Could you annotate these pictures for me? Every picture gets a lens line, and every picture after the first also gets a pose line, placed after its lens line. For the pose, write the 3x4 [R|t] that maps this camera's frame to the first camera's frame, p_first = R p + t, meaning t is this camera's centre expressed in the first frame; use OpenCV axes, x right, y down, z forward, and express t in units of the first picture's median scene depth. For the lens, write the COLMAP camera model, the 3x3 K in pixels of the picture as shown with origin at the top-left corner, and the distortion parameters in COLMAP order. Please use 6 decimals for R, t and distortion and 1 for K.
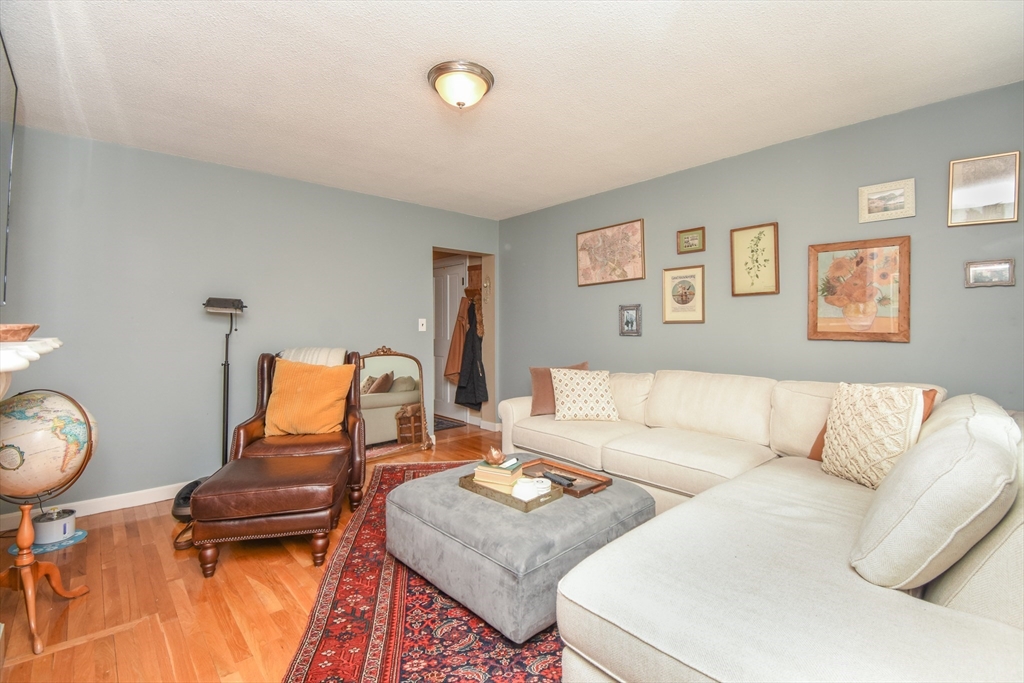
lens RADIAL K [[457.4, 0, 517.5], [0, 457.4, 325.6], [0, 0, 1]] dist [0.016206, -0.000322]
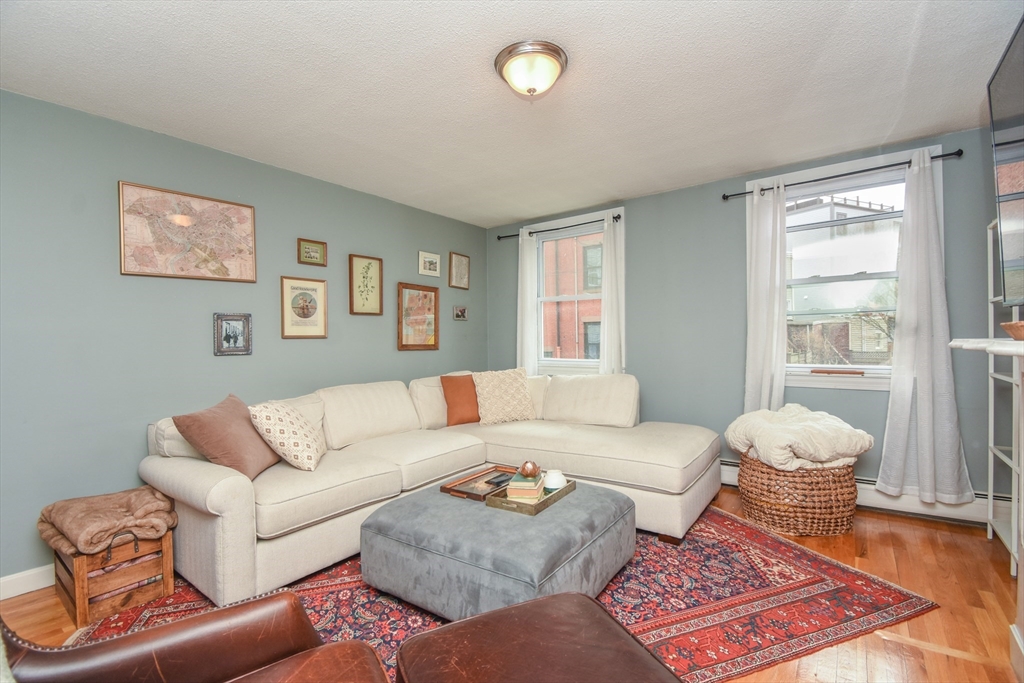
lens RADIAL K [[457.4, 0, 517.5], [0, 457.4, 325.6], [0, 0, 1]] dist [0.016206, -0.000322]
pose [[-0.193075, 0.044884, 0.980157, -0.636421], [0.021390, 0.998908, -0.041529, 0.016882], [-0.980951, 0.012947, -0.193825, 0.760287]]
